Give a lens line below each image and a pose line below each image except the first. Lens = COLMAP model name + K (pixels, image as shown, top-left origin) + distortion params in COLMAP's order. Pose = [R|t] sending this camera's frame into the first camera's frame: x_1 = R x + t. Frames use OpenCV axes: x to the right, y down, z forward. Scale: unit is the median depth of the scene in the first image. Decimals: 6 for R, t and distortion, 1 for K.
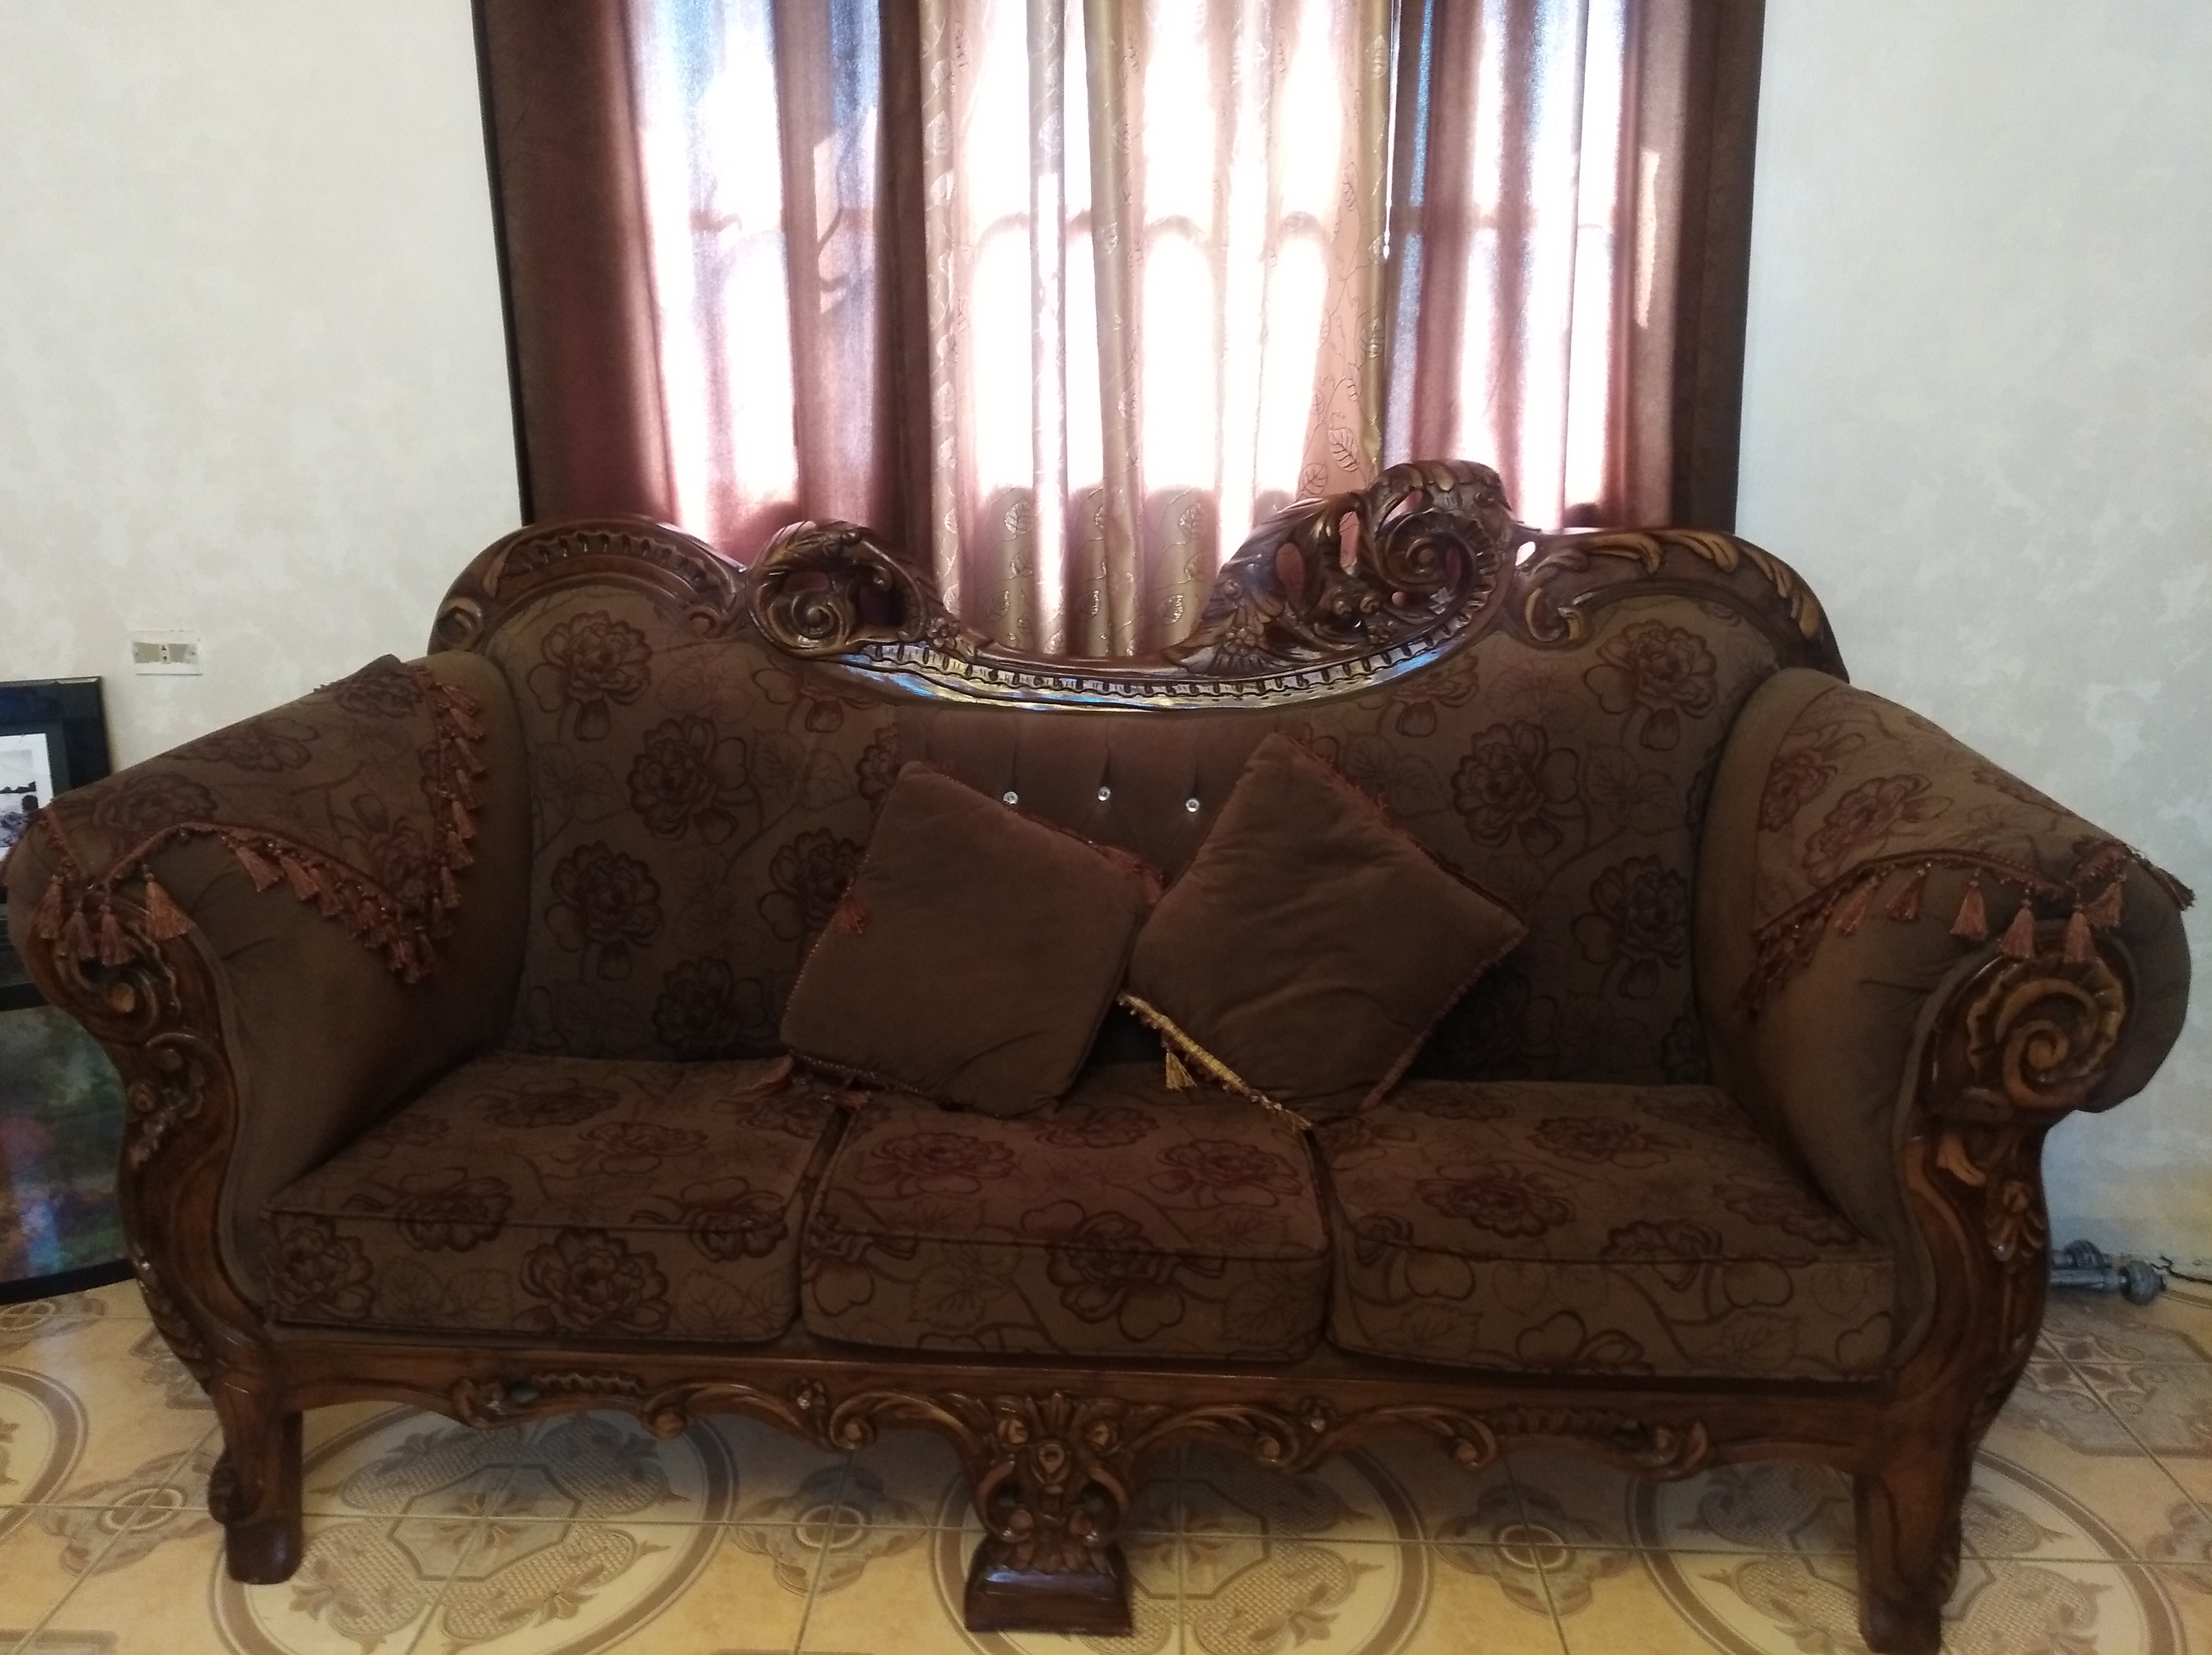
lens RADIAL K [[1693.8, 0, 1099.1], [0, 1693.8, 818.5], [0, 0, 1]] dist [0.071221, -0.113197]
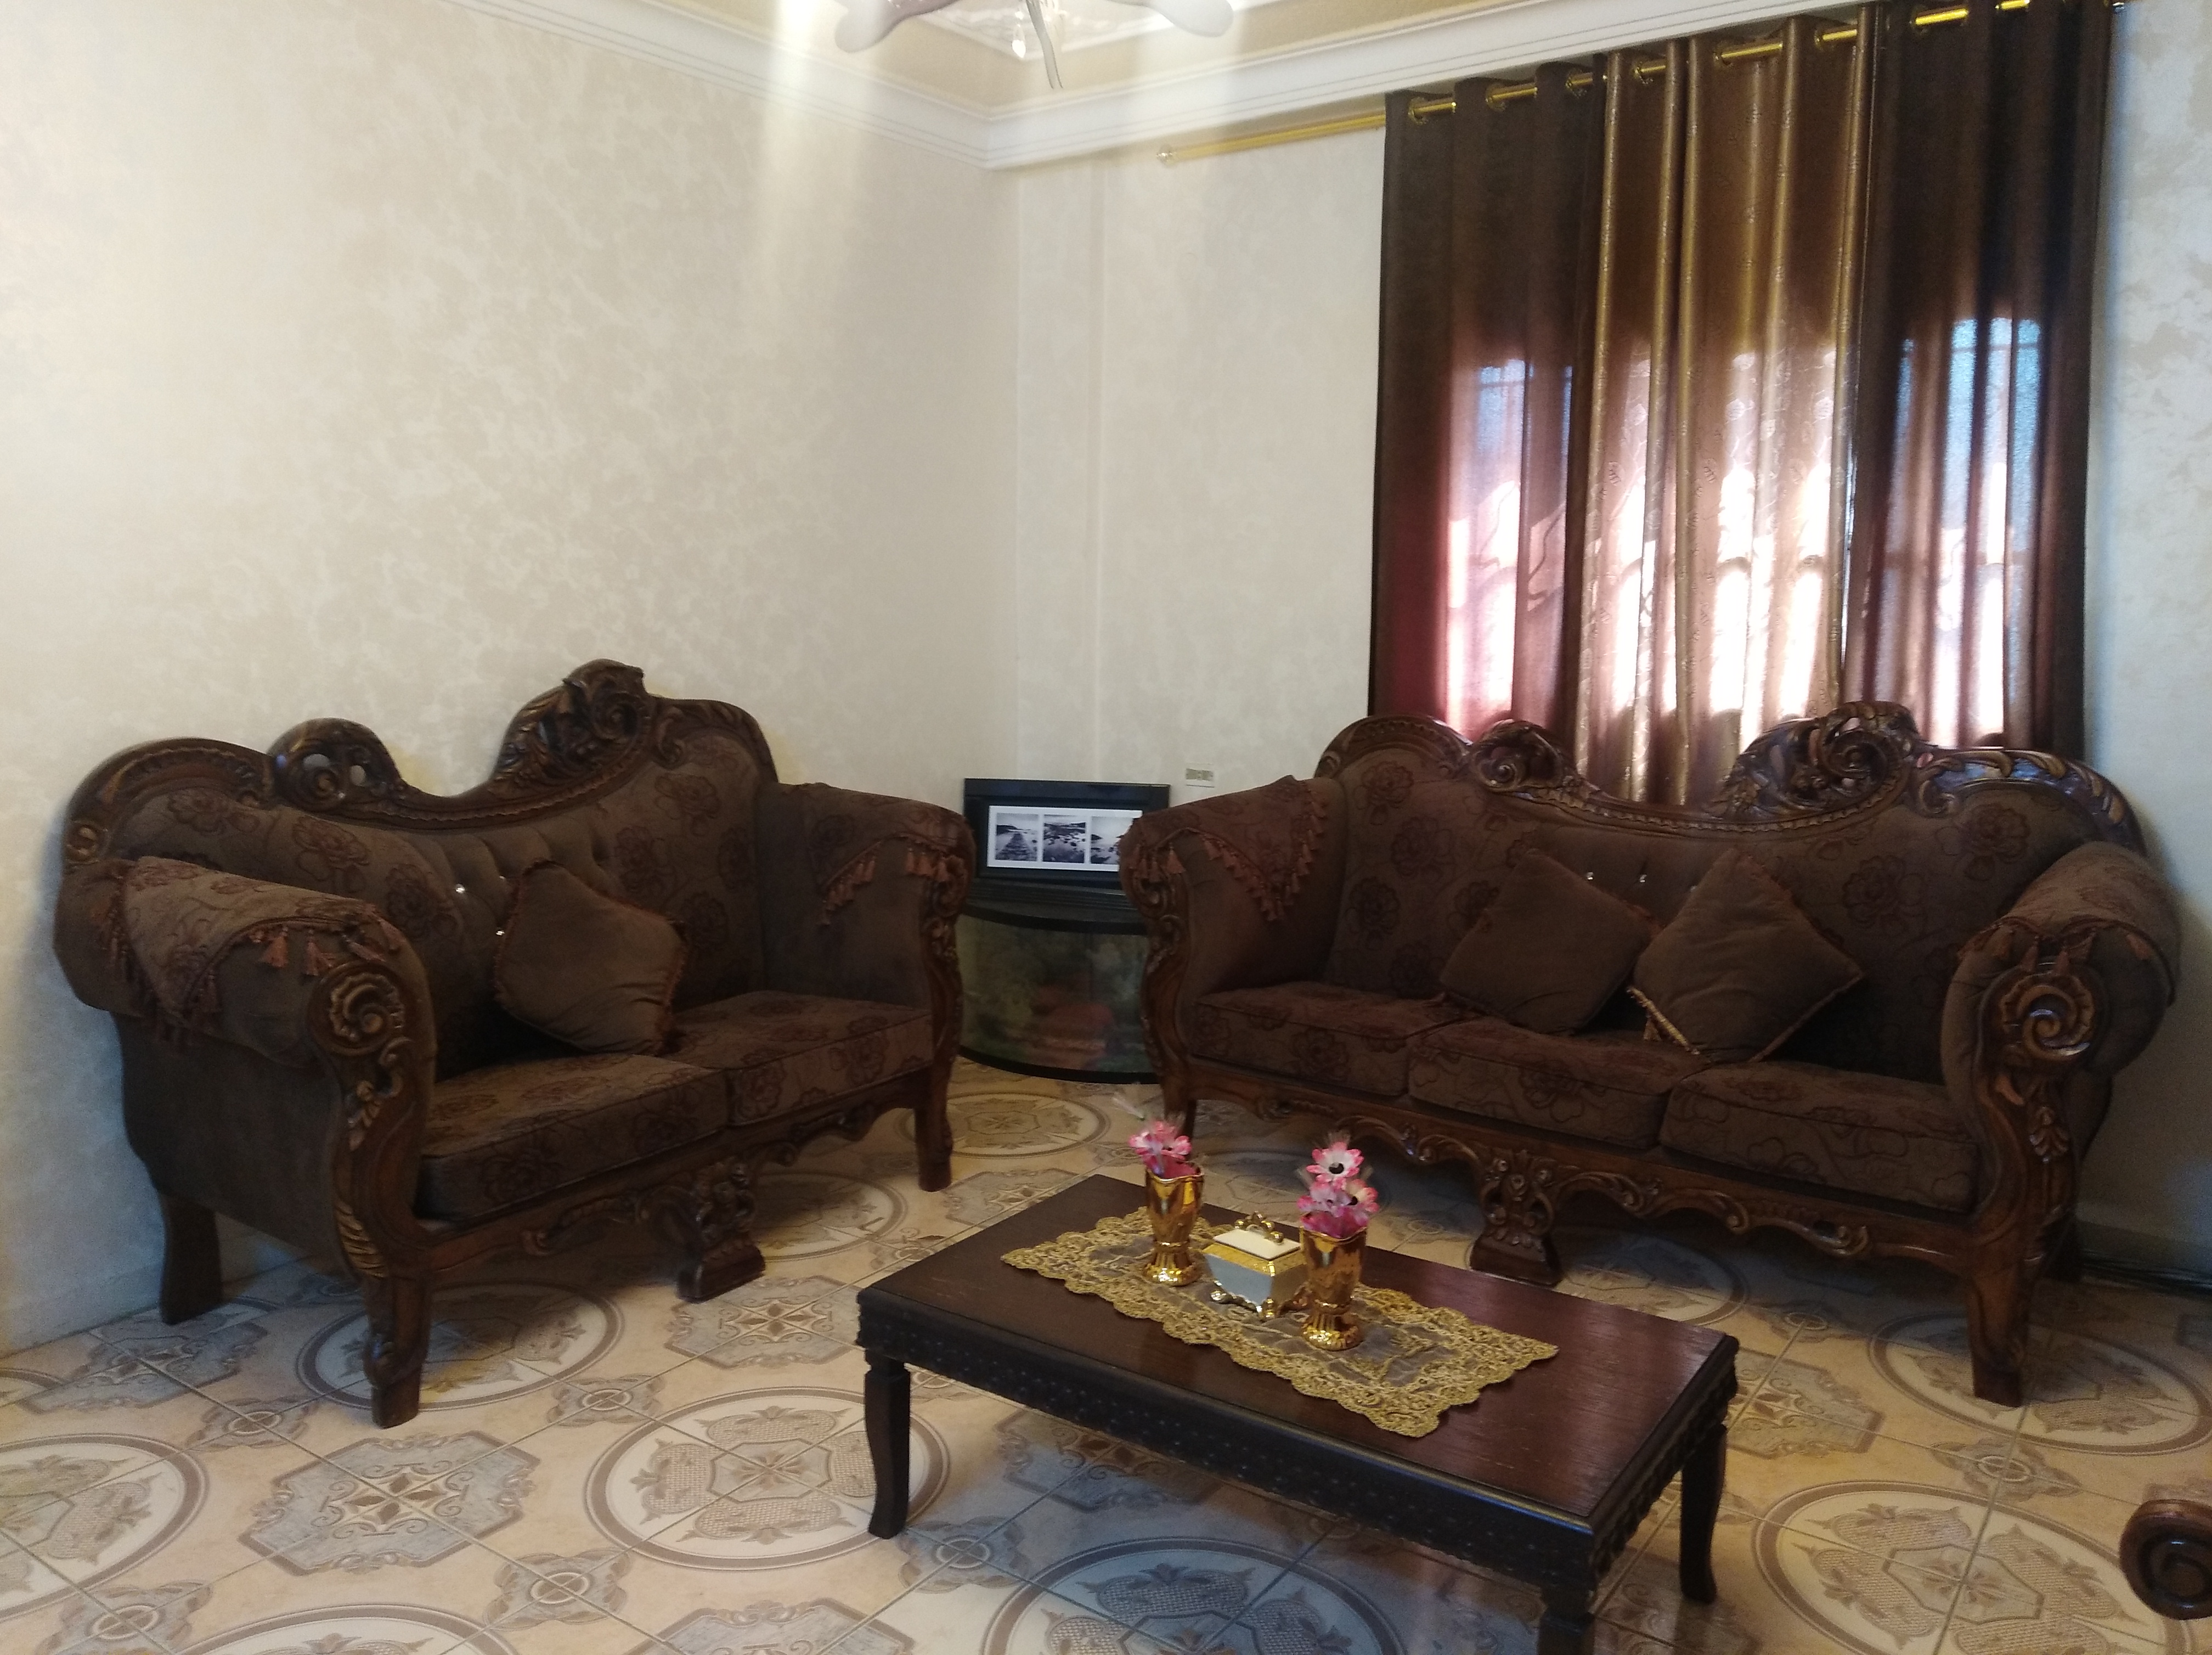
lens RADIAL K [[1693.8, 0, 1099.1], [0, 1693.8, 818.5], [0, 0, 1]] dist [0.071221, -0.113197]
pose [[0.834417, 0.079119, -0.545426, 0.521571], [-0.150077, 0.984863, -0.086731, 0.172045], [0.530307, 0.154226, 0.833660, -0.830671]]
